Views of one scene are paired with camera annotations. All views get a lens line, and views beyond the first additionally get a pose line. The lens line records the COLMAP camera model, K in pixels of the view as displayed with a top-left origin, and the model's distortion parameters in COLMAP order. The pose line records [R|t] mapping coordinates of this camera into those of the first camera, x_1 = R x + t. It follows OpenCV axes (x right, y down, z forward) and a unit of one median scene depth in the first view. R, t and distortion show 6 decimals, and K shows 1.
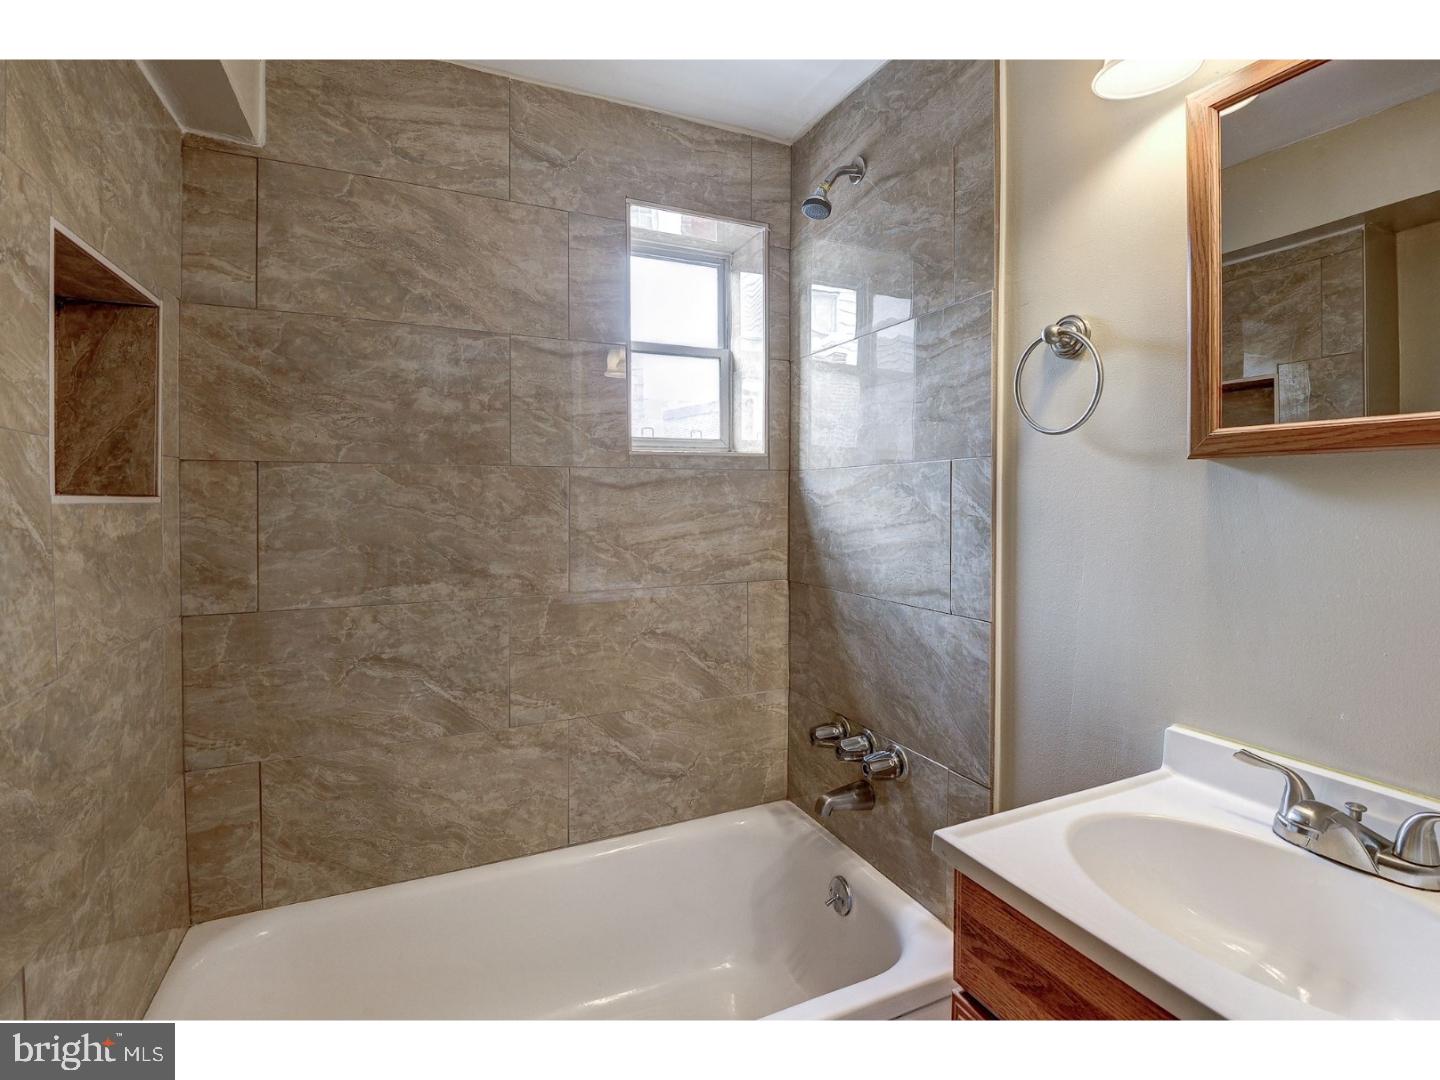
lens RADIAL K [[696.0, 0, 761.3], [0, 696.0, 505.2], [0, 0, 1]] dist [0.021219, -0.028166]
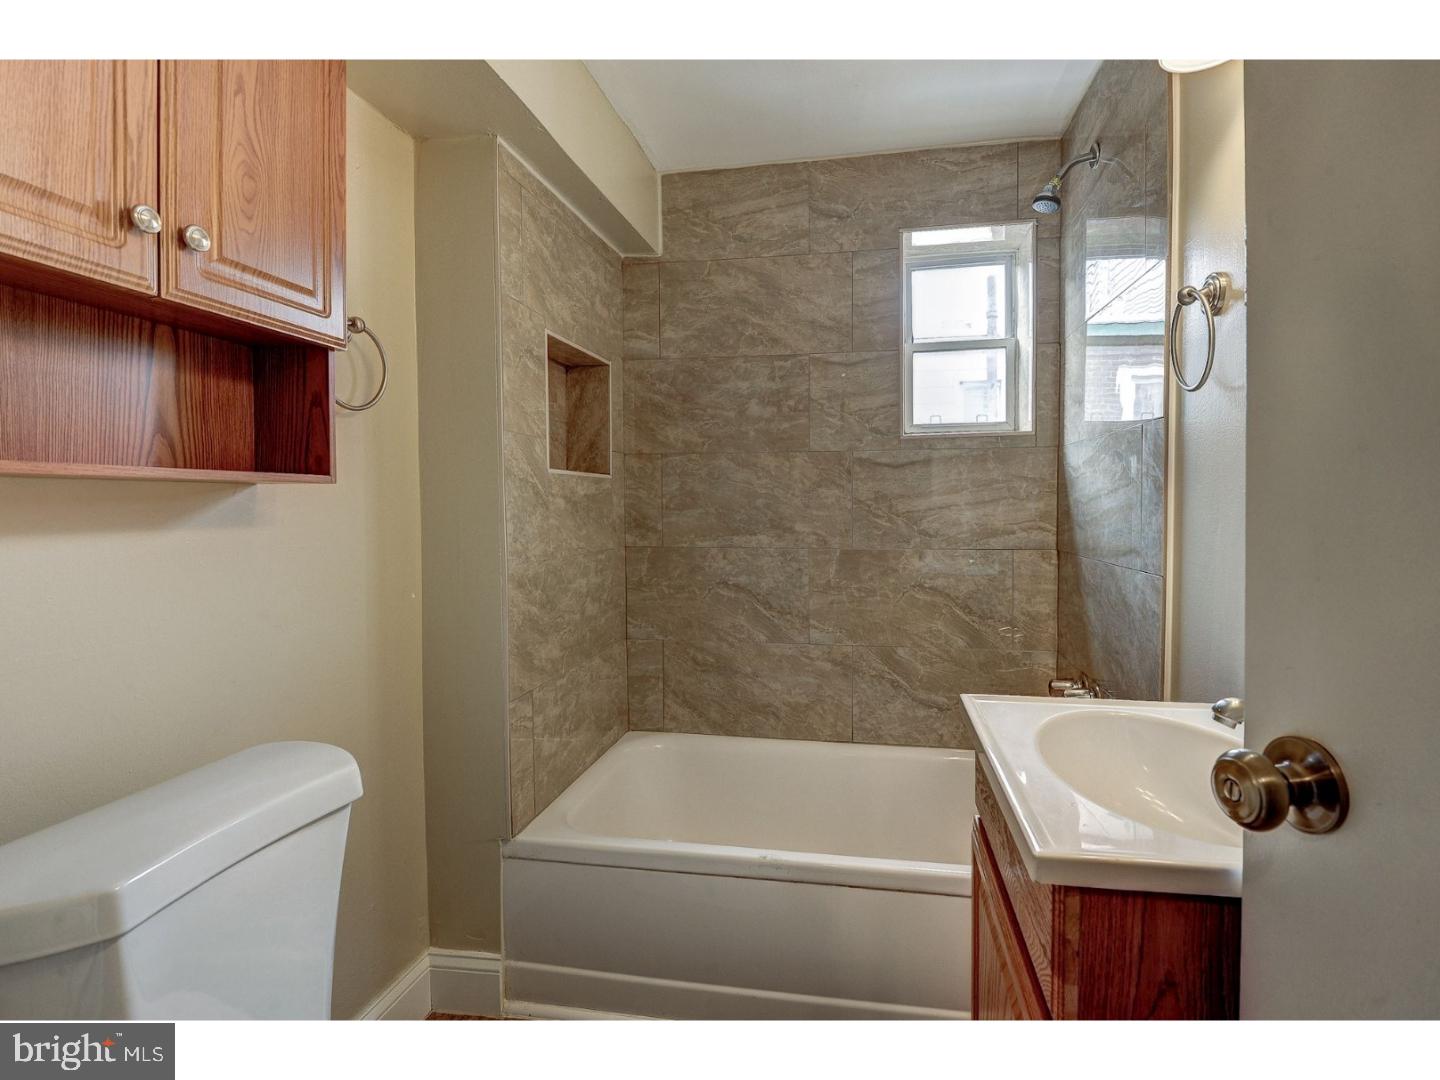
lens RADIAL K [[678.0, 0, 746.1], [0, 678.0, 521.1], [0, 0, 1]] dist [0.022259, -0.027273]
pose [[0.815216, 0.017320, -0.578898, 0.311012], [-0.002145, 0.999636, 0.026887, 0.044355], [0.579153, -0.020677, 0.814957, -0.150532]]
